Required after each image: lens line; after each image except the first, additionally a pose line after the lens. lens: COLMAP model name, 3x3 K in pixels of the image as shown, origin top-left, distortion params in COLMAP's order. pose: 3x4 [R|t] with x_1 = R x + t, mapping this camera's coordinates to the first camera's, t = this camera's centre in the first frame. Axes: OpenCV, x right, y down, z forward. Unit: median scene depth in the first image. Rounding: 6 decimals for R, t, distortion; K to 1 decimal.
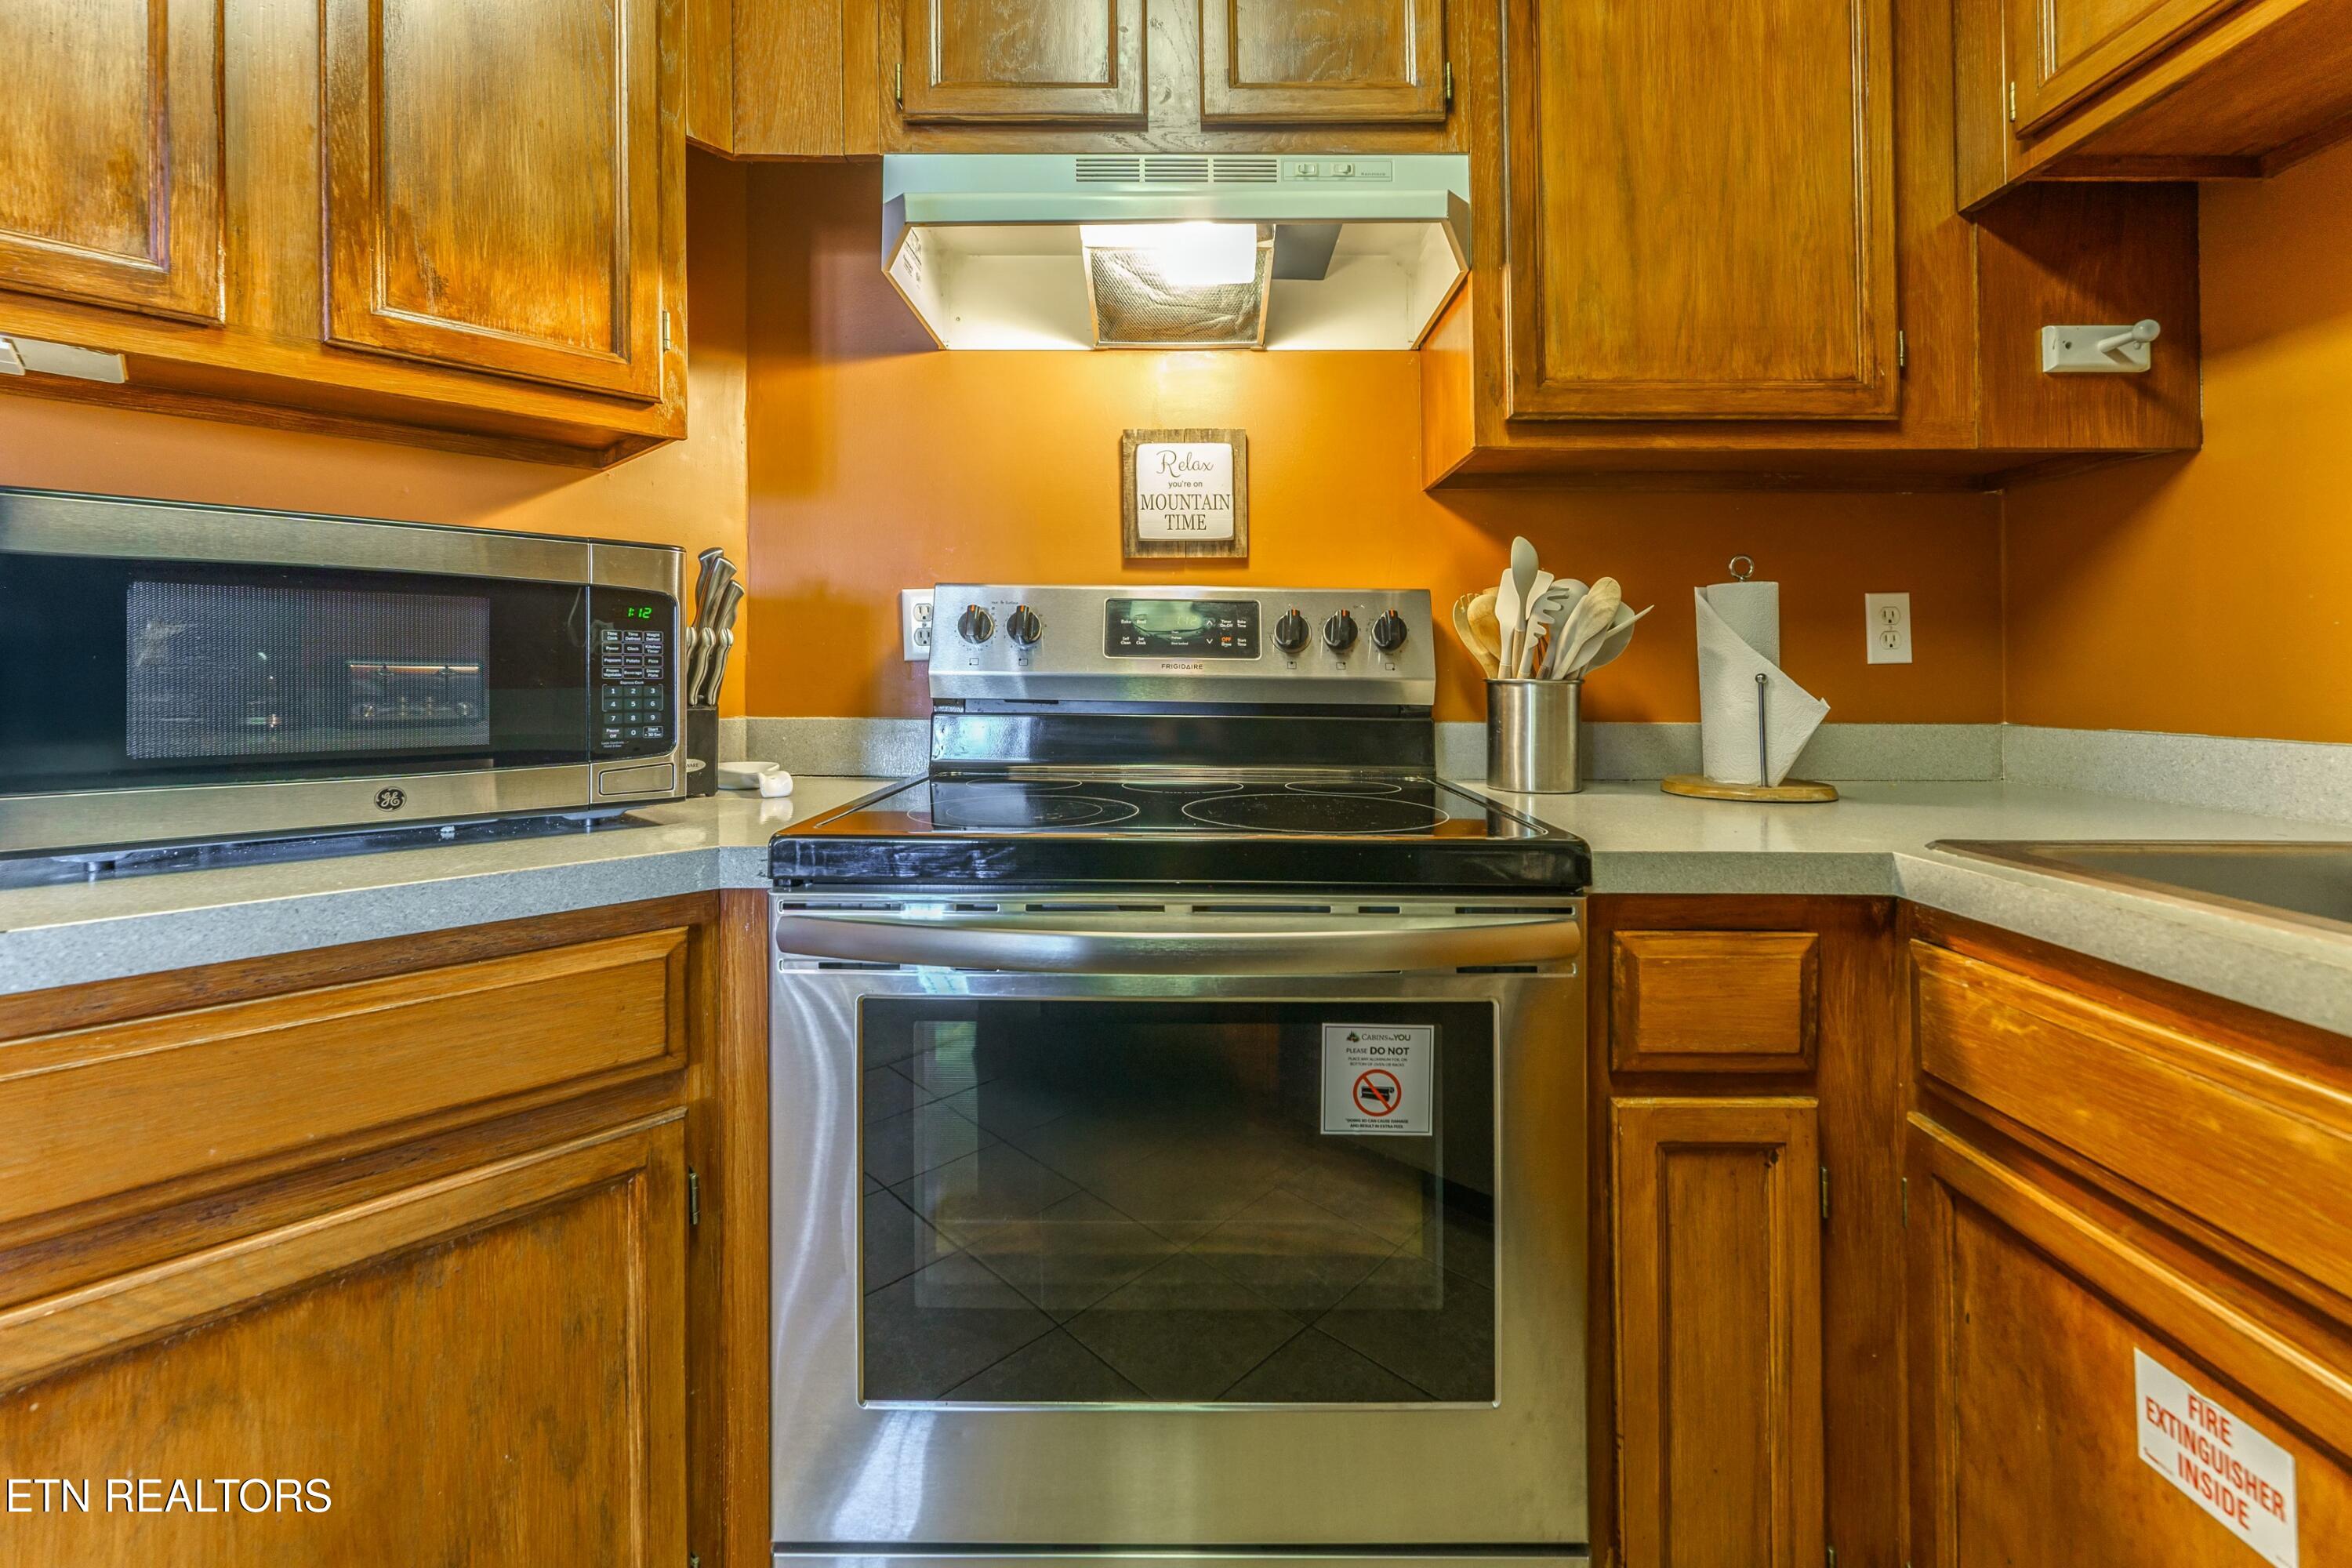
lens RADIAL K [[963.8, 0, 1245.5], [0, 963.8, 669.3], [0, 0, 1]] dist [0.000529, -0.000674]
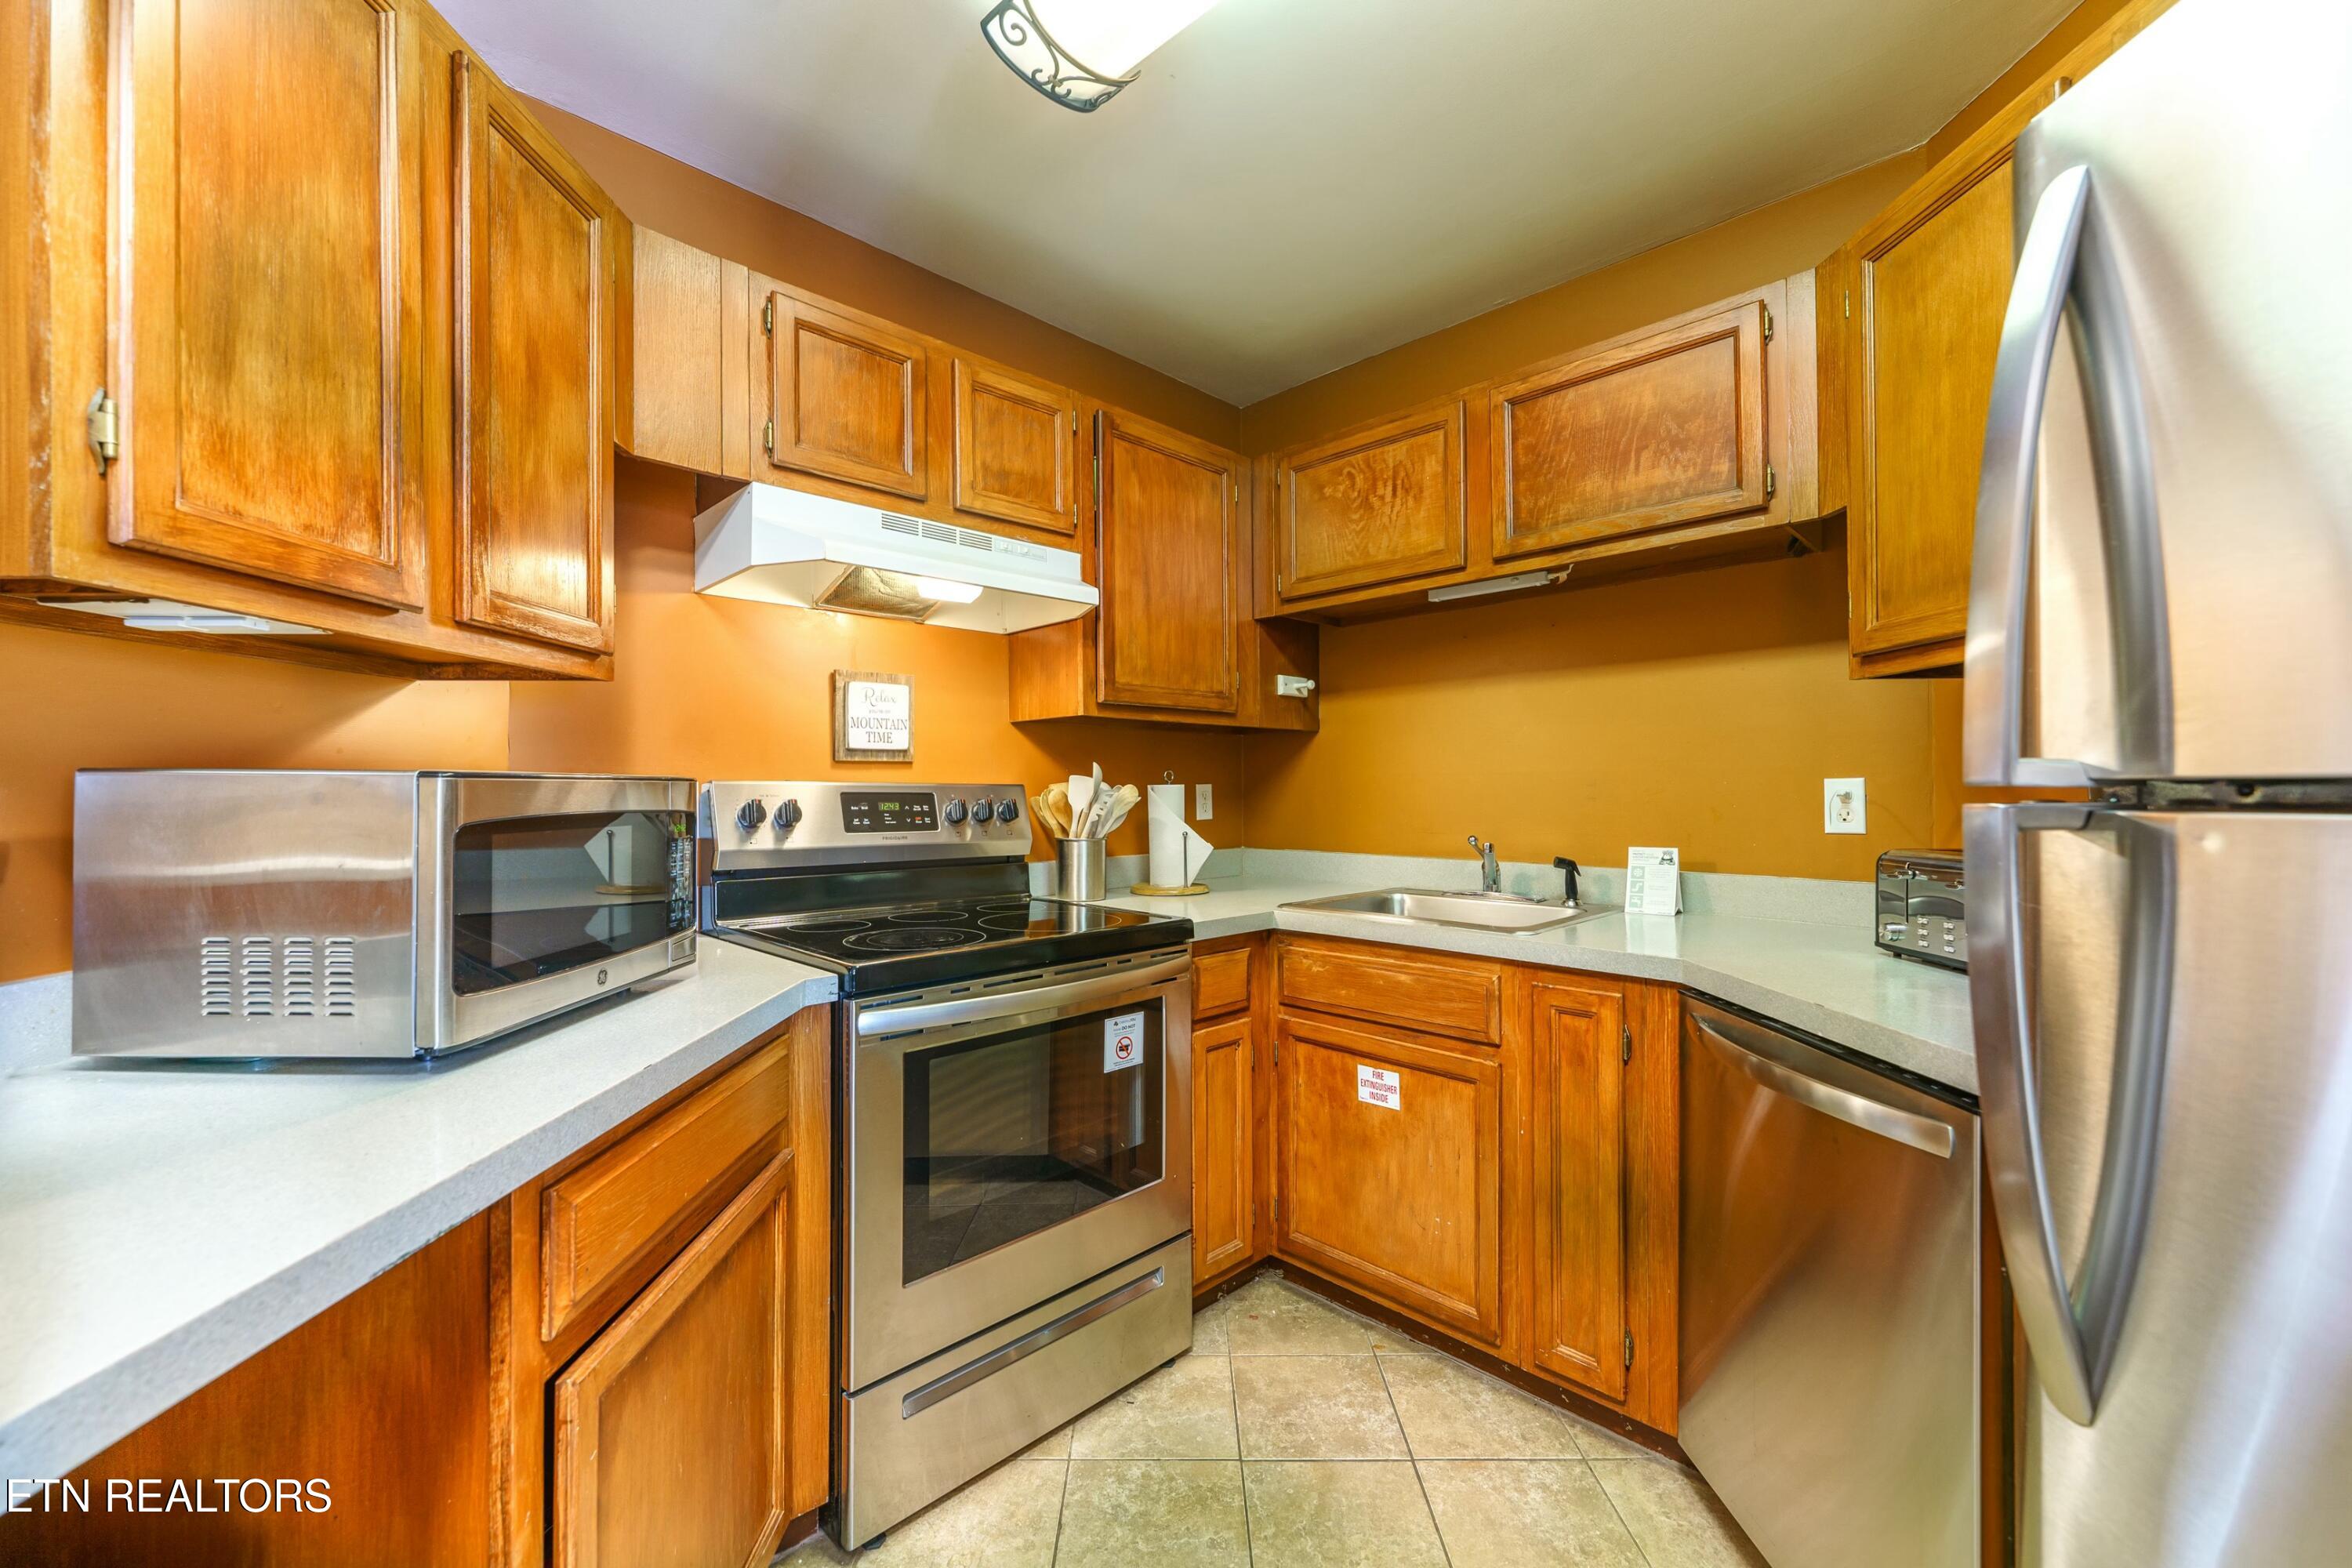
lens RADIAL K [[963.8, 0, 1170.0], [0, 963.8, 781.5], [0, 0, 1]] dist [0.000529, -0.000674]
pose [[0.701364, -0.001528, 0.712802, -0.965865], [-0.003282, 0.999980, 0.005373, -0.116385], [-0.712796, -0.006108, 0.701345, -0.409256]]
